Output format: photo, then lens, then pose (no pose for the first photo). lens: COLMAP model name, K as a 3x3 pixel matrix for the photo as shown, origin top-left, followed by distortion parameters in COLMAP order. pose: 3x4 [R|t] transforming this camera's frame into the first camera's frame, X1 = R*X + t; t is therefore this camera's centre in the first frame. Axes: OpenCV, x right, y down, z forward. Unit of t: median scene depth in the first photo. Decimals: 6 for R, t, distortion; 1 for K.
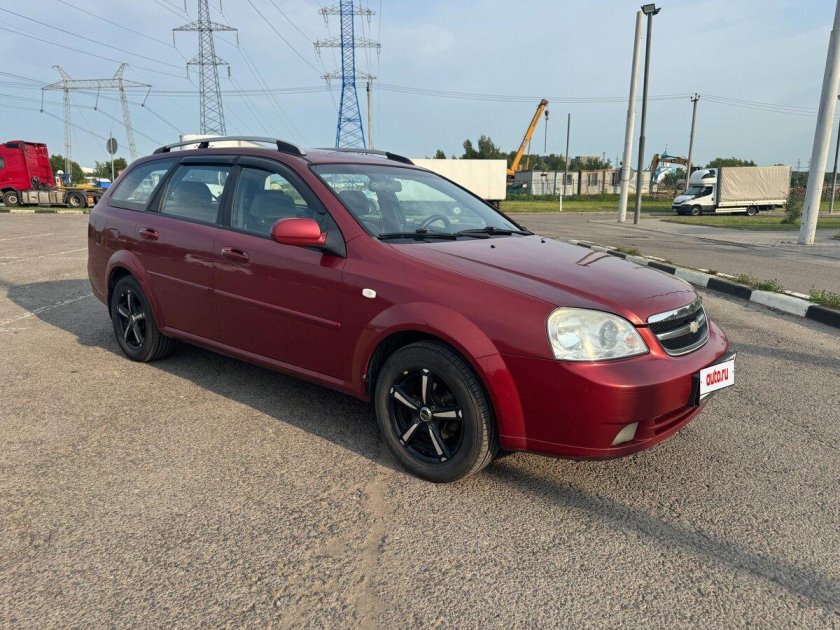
lens RADIAL K [[586.4, 0, 420.0], [0, 586.4, 315.0], [0, 0, 1]] dist [0.067754, -0.097229]
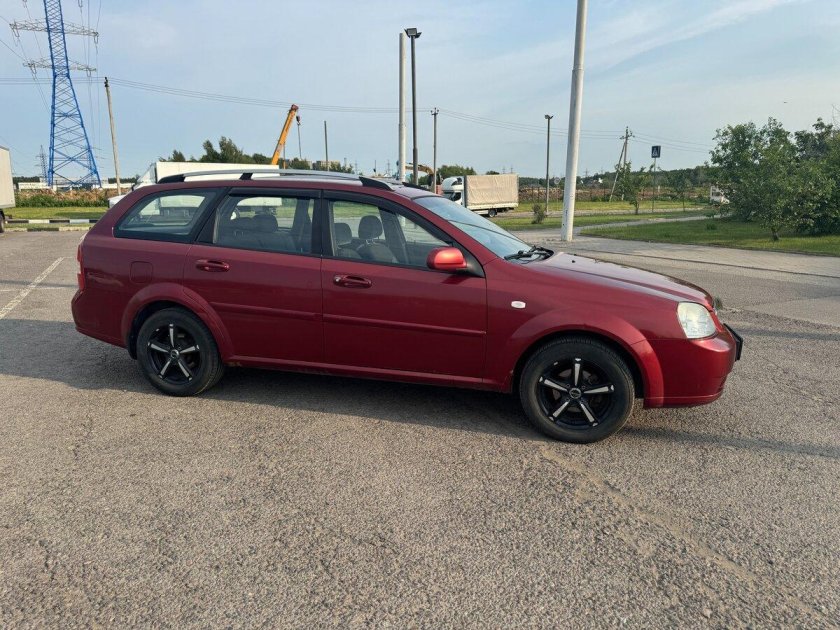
lens RADIAL K [[586.4, 0, 420.0], [0, 586.4, 315.0], [0, 0, 1]] dist [0.067754, -0.097229]
pose [[0.916022, -0.087550, 0.391456, -0.483559], [0.089918, 0.995873, 0.012318, -0.031175], [-0.390919, 0.023915, 0.920114, -0.046715]]
